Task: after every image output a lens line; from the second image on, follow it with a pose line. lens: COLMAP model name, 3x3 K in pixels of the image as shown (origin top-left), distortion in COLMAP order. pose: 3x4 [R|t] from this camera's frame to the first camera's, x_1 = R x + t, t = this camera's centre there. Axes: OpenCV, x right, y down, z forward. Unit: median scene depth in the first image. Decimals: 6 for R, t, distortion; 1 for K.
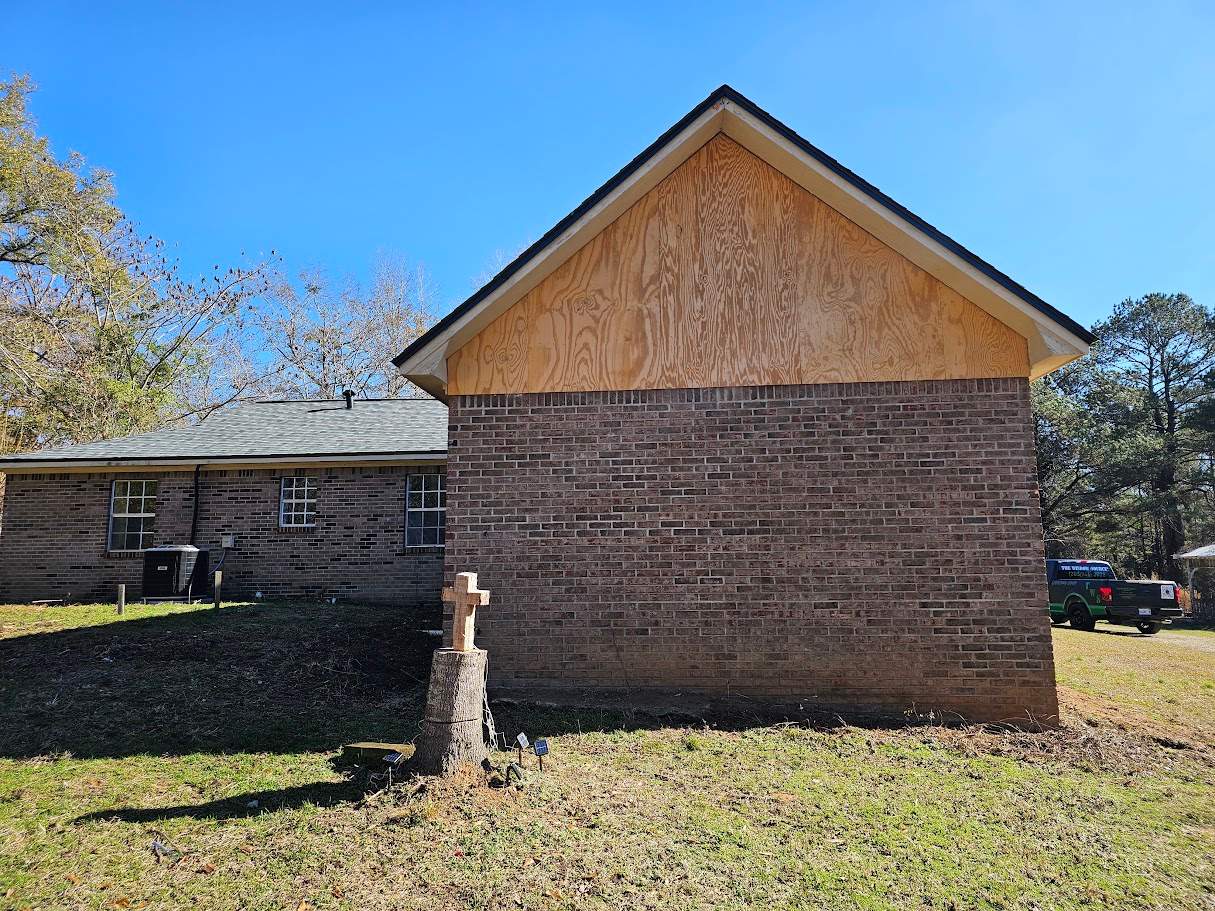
lens RADIAL K [[830.9, 0, 610.5], [0, 830.9, 434.6], [0, 0, 1]] dist [0.036763, -0.034583]
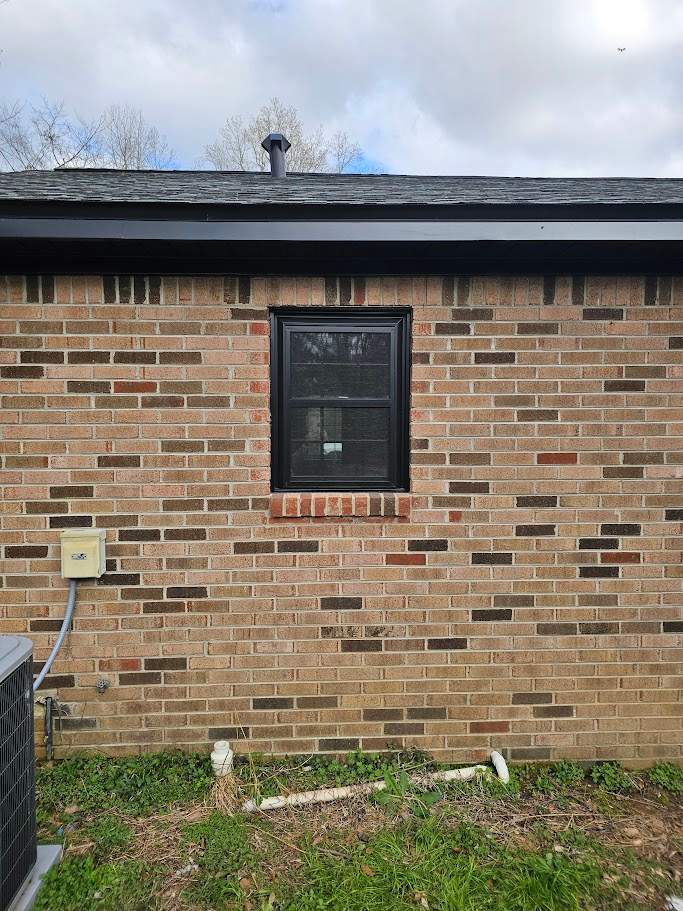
lens RADIAL K [[611.4, 0, 333.6], [0, 611.4, 452.8], [0, 0, 1]] dist [0.075200, -0.082676]
pose [[0.992526, 0.004637, 0.121942, -0.406211], [-0.025576, 0.984988, 0.170716, 0.063046], [-0.119319, -0.172559, 0.977746, 0.813703]]
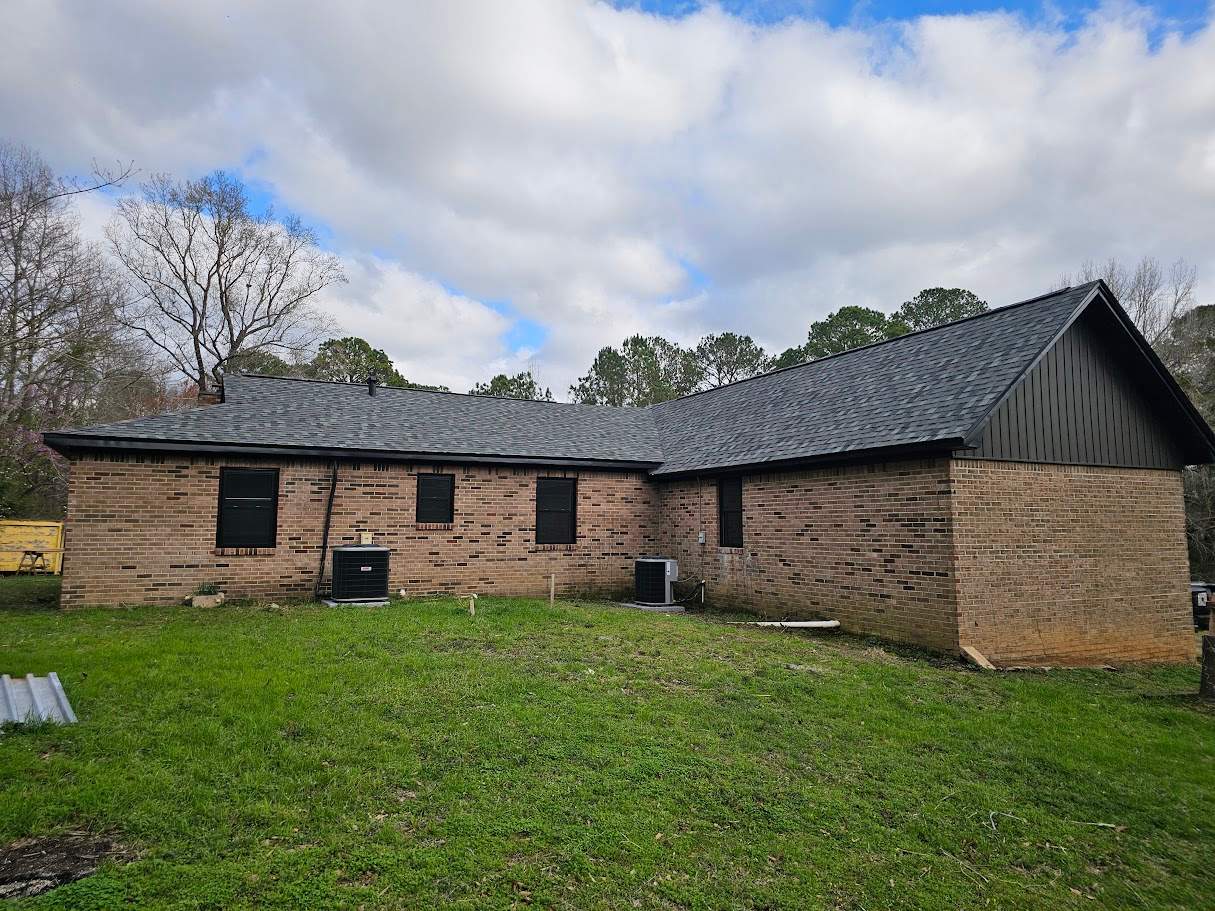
lens RADIAL K [[815.5, 0, 605.5], [0, 815.5, 452.0], [0, 0, 1]] dist [0.075200, -0.082676]
pose [[0.854698, 0.062529, 0.515346, -0.720346], [-0.089490, 0.995605, 0.027619, -0.022068], [-0.511354, -0.069724, 0.856537, 0.054805]]
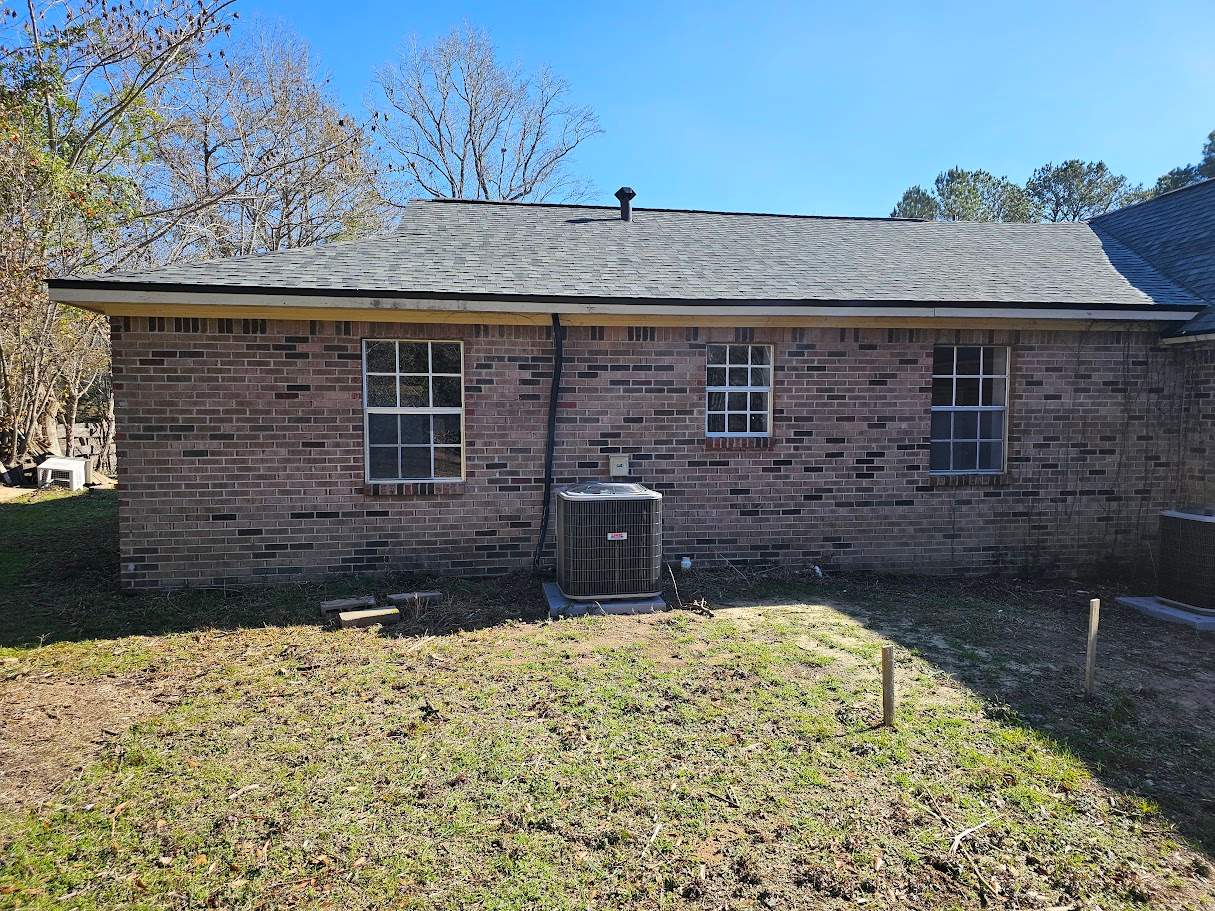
lens RADIAL K [[827.8, 0, 607.5], [0, 827.8, 455.5], [0, 0, 1]] dist [0.067987, -0.049610]
pose [[0.972969, -0.001489, 0.230929, -0.588133], [-0.044831, 0.979738, 0.195202, 0.021173], [-0.226541, -0.200278, 0.953188, 0.510418]]
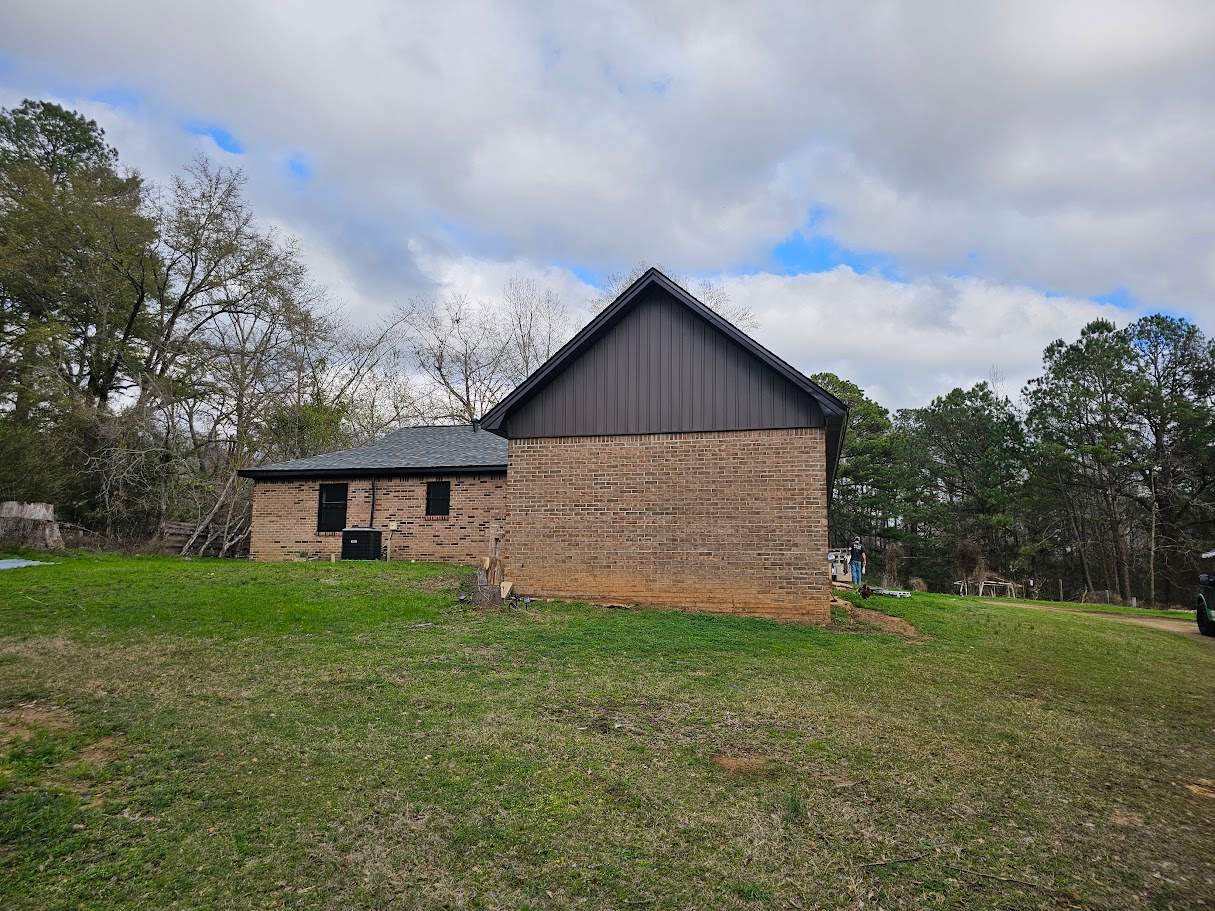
lens RADIAL K [[839.1, 0, 602.3], [0, 839.1, 444.5], [0, 0, 1]] dist [0.065382, -0.065513]
pose [[0.983971, -0.006140, -0.178223, 0.173307], [0.007470, 0.999949, 0.006795, -0.022945], [0.178172, -0.008018, 0.983967, -0.401268]]
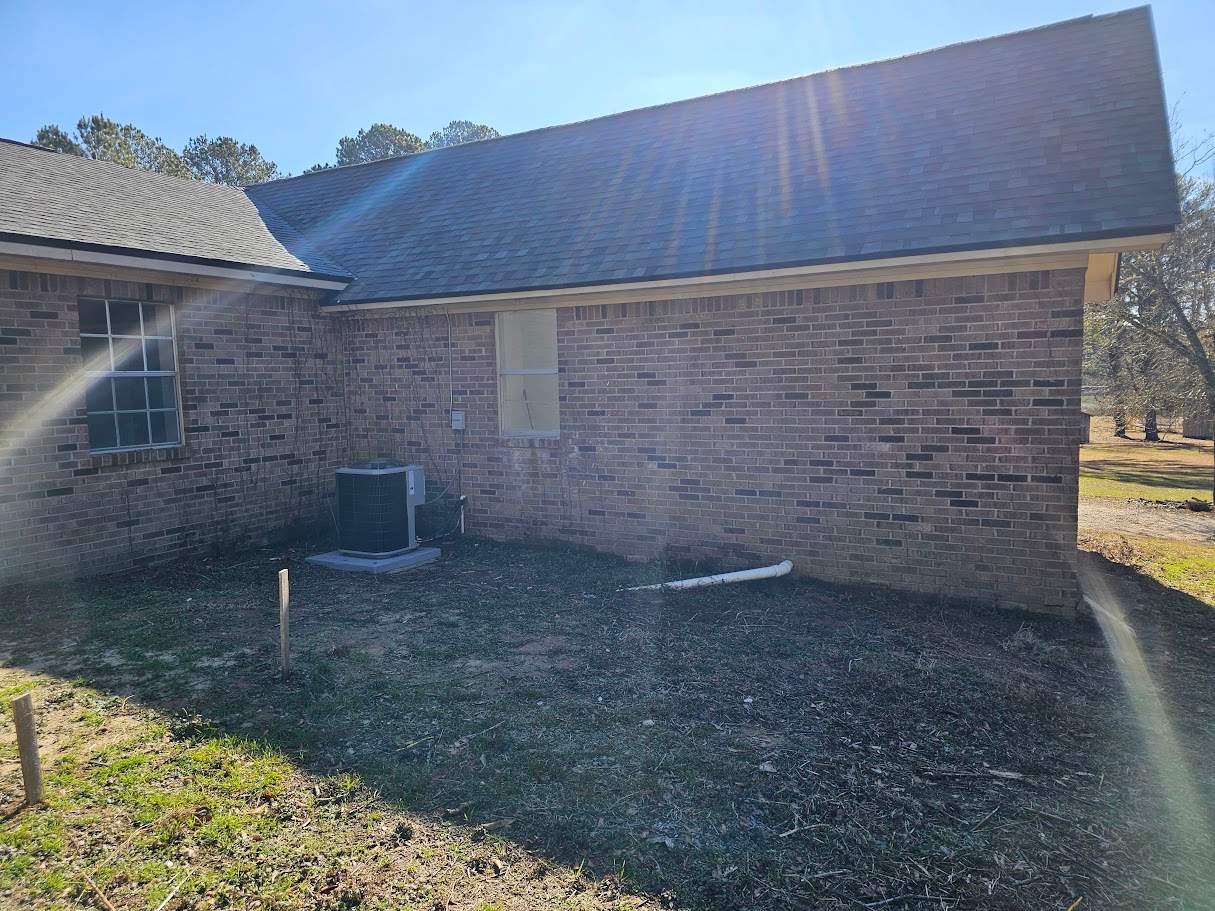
lens RADIAL K [[816.7, 0, 630.1], [0, 816.7, 471.9], [0, 0, 1]] dist [0.036616, -0.031494]
pose [[0.396094, -0.104209, 0.912277, -0.549316], [-0.120098, 0.979124, 0.163989, 0.031726], [-0.910322, -0.174518, 0.375310, 0.545892]]
